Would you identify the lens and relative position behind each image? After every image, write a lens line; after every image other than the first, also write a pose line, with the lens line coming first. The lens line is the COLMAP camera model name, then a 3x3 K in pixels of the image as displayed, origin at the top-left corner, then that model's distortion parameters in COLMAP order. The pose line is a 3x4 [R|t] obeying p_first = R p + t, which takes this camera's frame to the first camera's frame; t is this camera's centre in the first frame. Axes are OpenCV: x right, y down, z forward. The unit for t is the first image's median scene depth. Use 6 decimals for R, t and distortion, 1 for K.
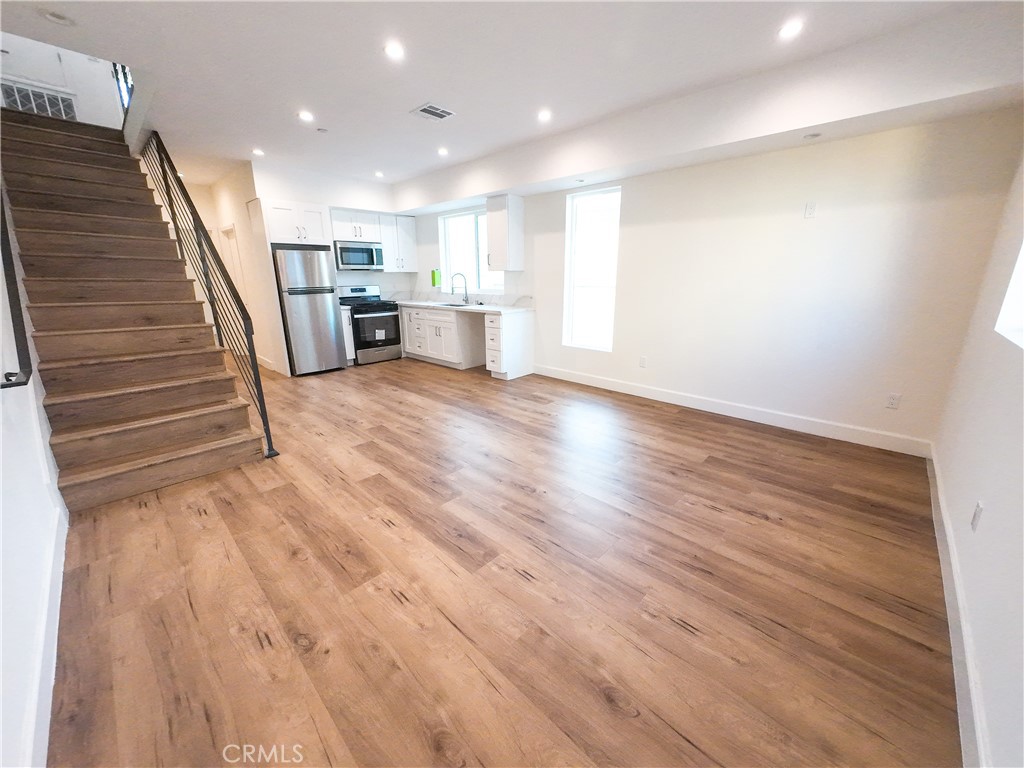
lens RADIAL K [[394.7, 0, 513.0], [0, 394.7, 380.4], [0, 0, 1]] dist [-0.002477, 0.000584]
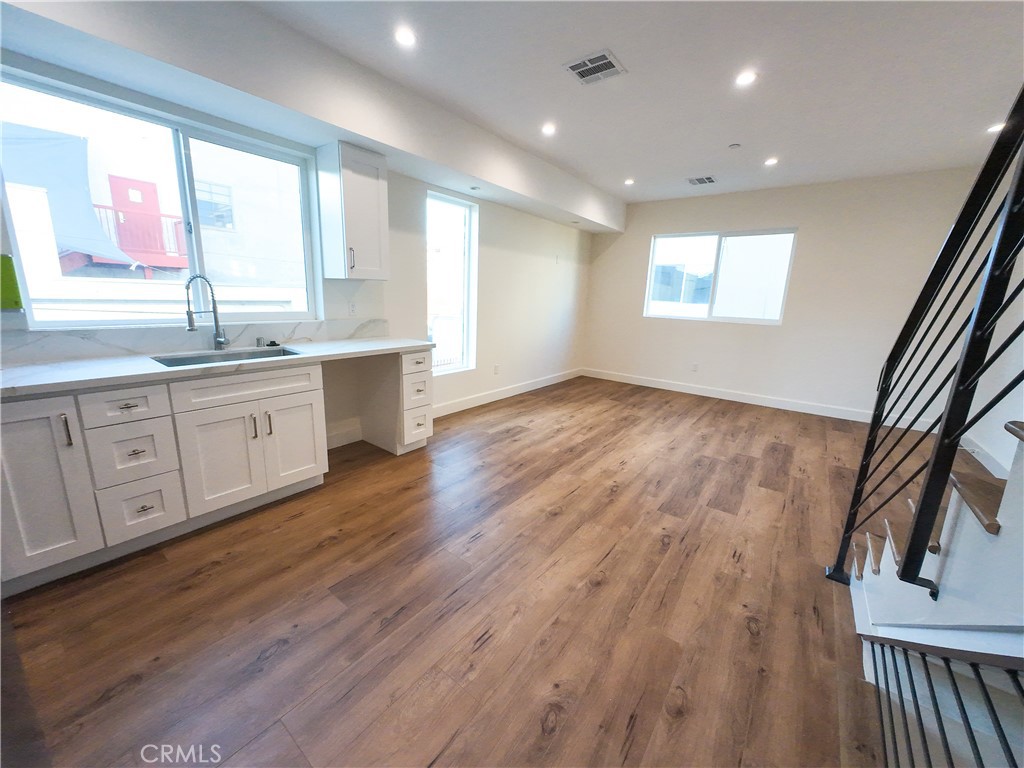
lens RADIAL K [[394.7, 0, 513.0], [0, 394.7, 380.4], [0, 0, 1]] dist [-0.002477, 0.000584]
pose [[-0.110500, -0.210735, 0.971278, -0.676430], [0.224977, 0.946592, 0.230974, -0.231950], [-0.968078, 0.244038, -0.057187, 0.895058]]
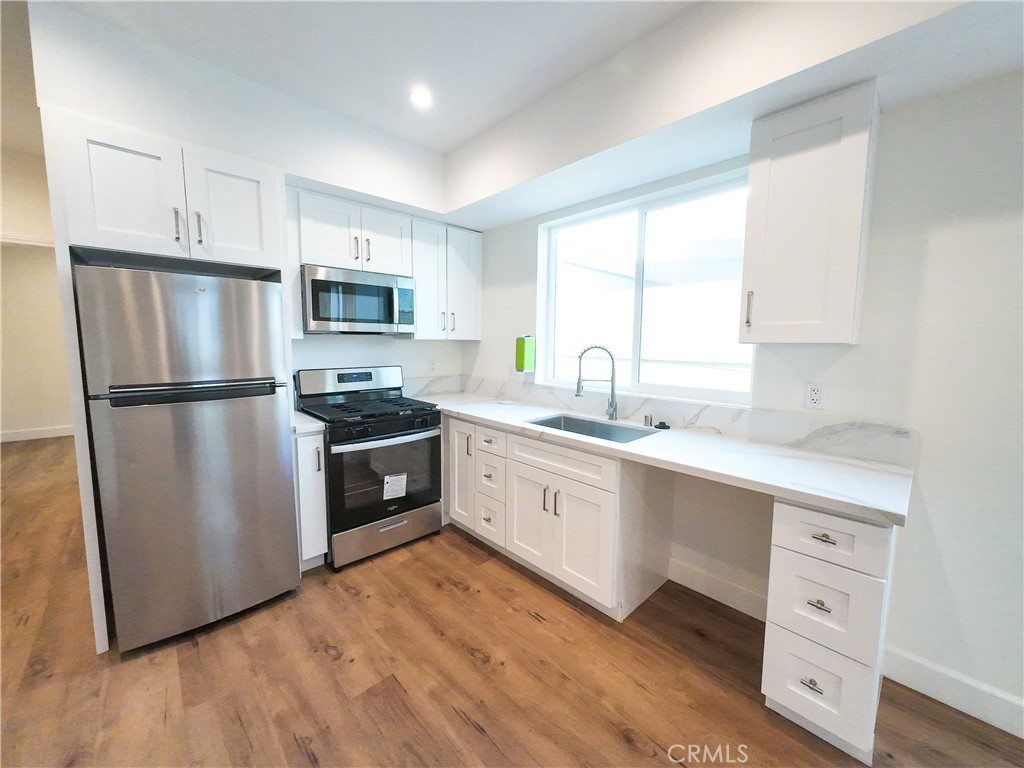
lens RADIAL K [[394.7, 0, 513.0], [0, 394.7, 380.4], [0, 0, 1]] dist [-0.002477, 0.000584]
pose [[0.998576, 0.022189, -0.048507, -0.243479], [-0.029730, 0.986548, -0.160748, -0.202213], [0.044288, 0.161961, 0.985803, 0.722698]]
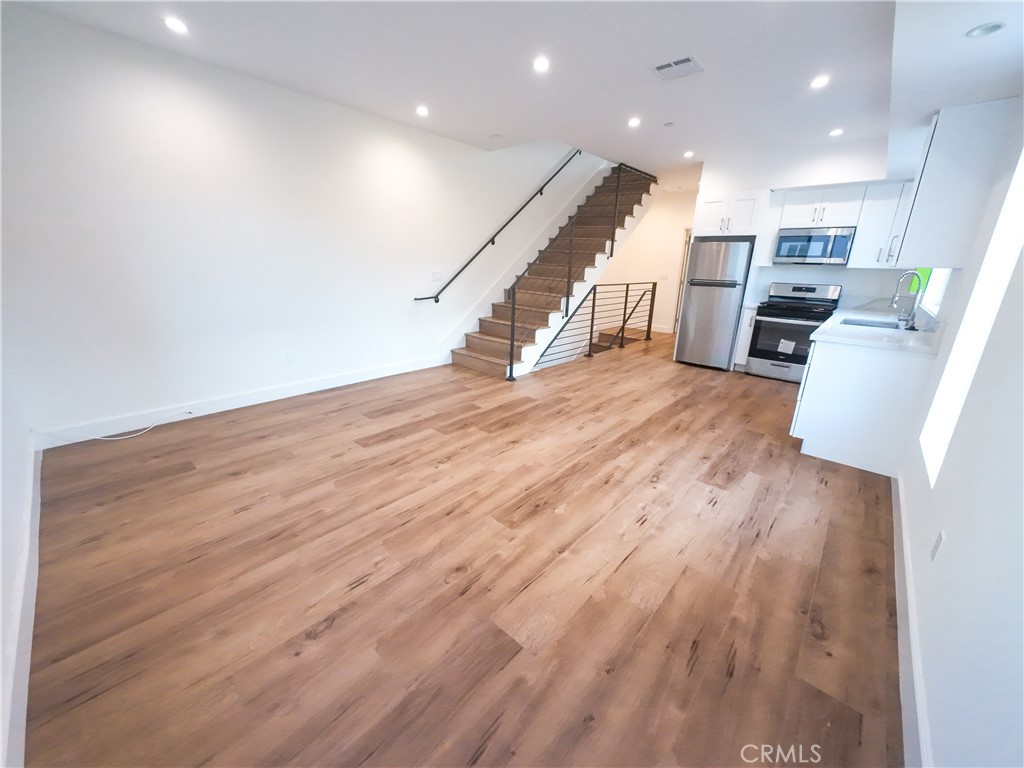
lens RADIAL K [[394.7, 0, 513.0], [0, 394.7, 380.4], [0, 0, 1]] dist [-0.002477, 0.000584]
pose [[0.028311, 0.296268, -0.954685, 0.517406], [-0.287169, 0.917218, 0.276125, -0.142591], [0.957461, 0.266339, 0.111047, 0.509931]]
